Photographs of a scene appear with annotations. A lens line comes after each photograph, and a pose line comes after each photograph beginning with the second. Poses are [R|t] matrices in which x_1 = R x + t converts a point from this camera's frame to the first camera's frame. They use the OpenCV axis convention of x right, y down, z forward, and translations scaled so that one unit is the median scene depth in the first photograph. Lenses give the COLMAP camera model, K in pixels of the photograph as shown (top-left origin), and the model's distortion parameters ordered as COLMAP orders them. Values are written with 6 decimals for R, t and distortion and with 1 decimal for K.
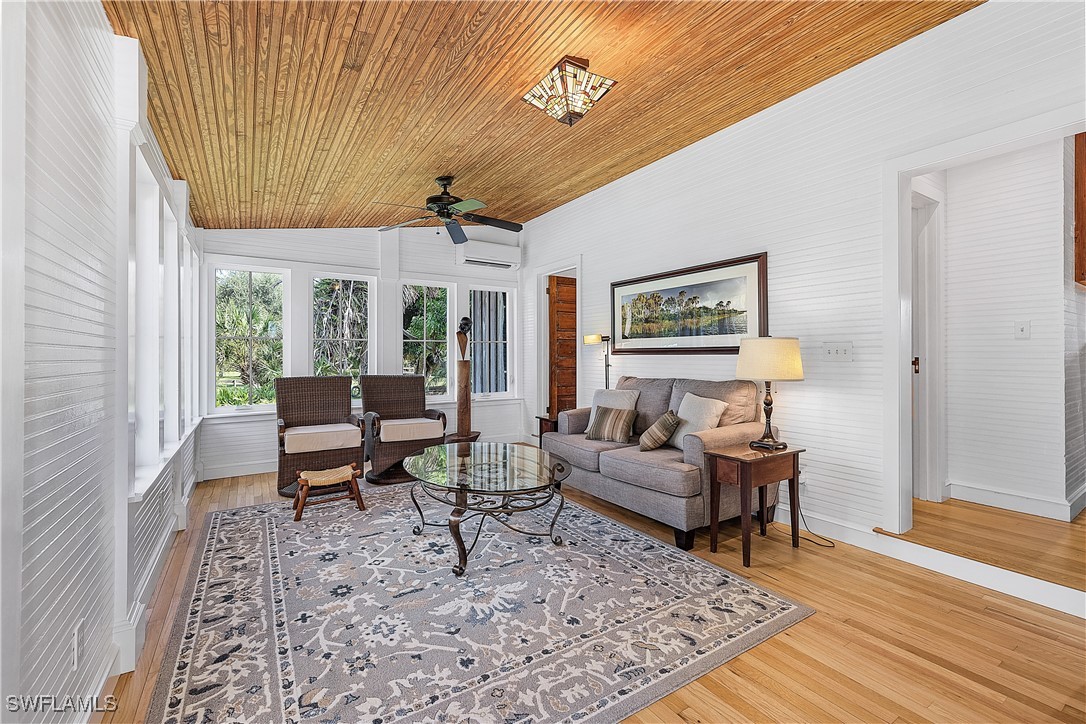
lens RADIAL K [[457.7, 0, 544.0], [0, 457.7, 354.6], [0, 0, 1]] dist [-0.000216, -0.000540]
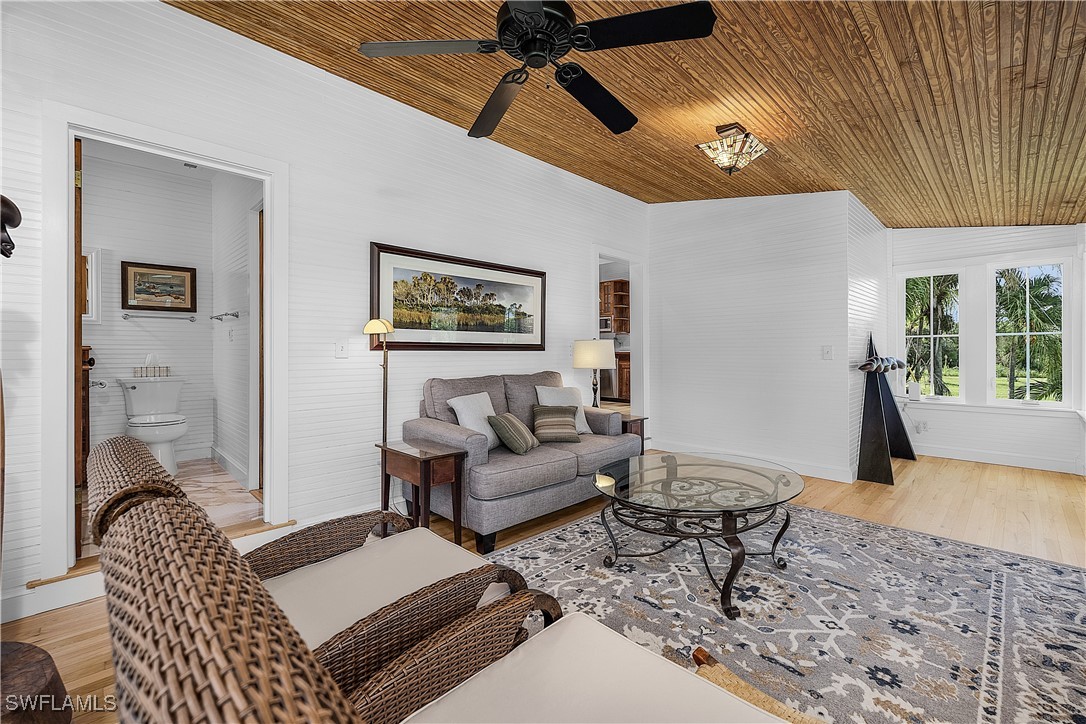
lens RADIAL K [[457.7, 0, 544.0], [0, 457.7, 354.6], [0, 0, 1]] dist [-0.000216, -0.000540]
pose [[-0.203337, -0.002607, 0.979105, -1.072858], [-0.000834, 0.999997, 0.002489, 0.008610], [-0.979108, -0.000310, -0.203339, 1.725689]]
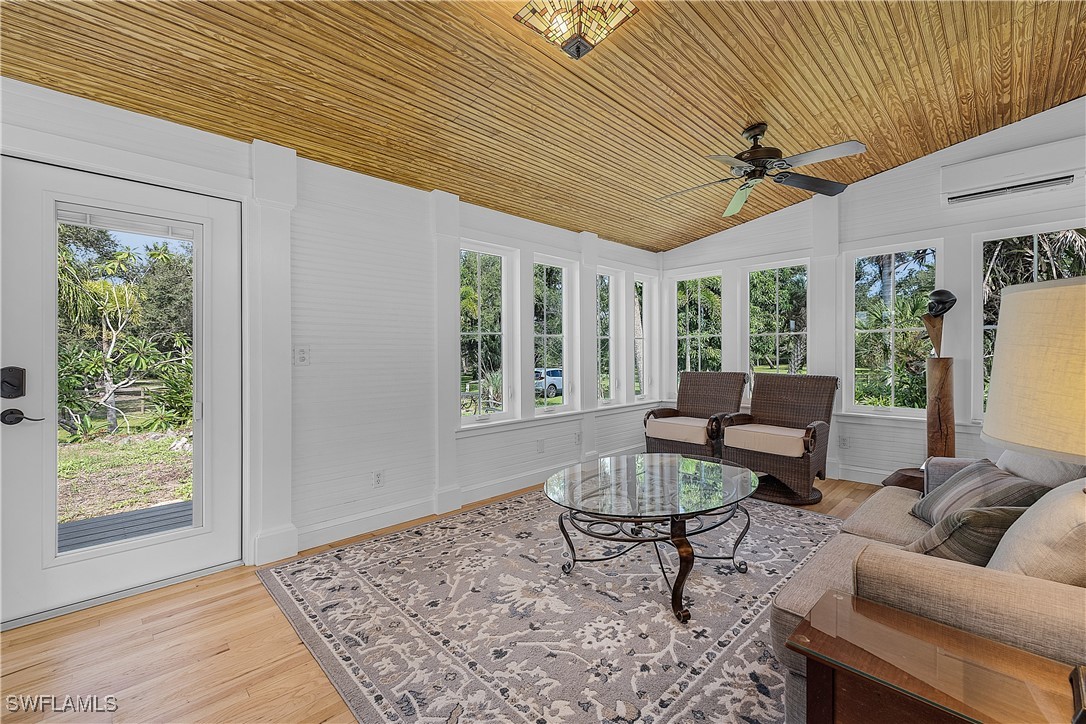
lens RADIAL K [[457.7, 0, 544.0], [0, 457.7, 354.6], [0, 0, 1]] dist [-0.000216, -0.000540]
pose [[0.198871, 0.004443, -0.980016, 0.786123], [0.008272, 0.999946, 0.006212, -0.001086], [0.979991, -0.009342, 0.198823, 0.758778]]
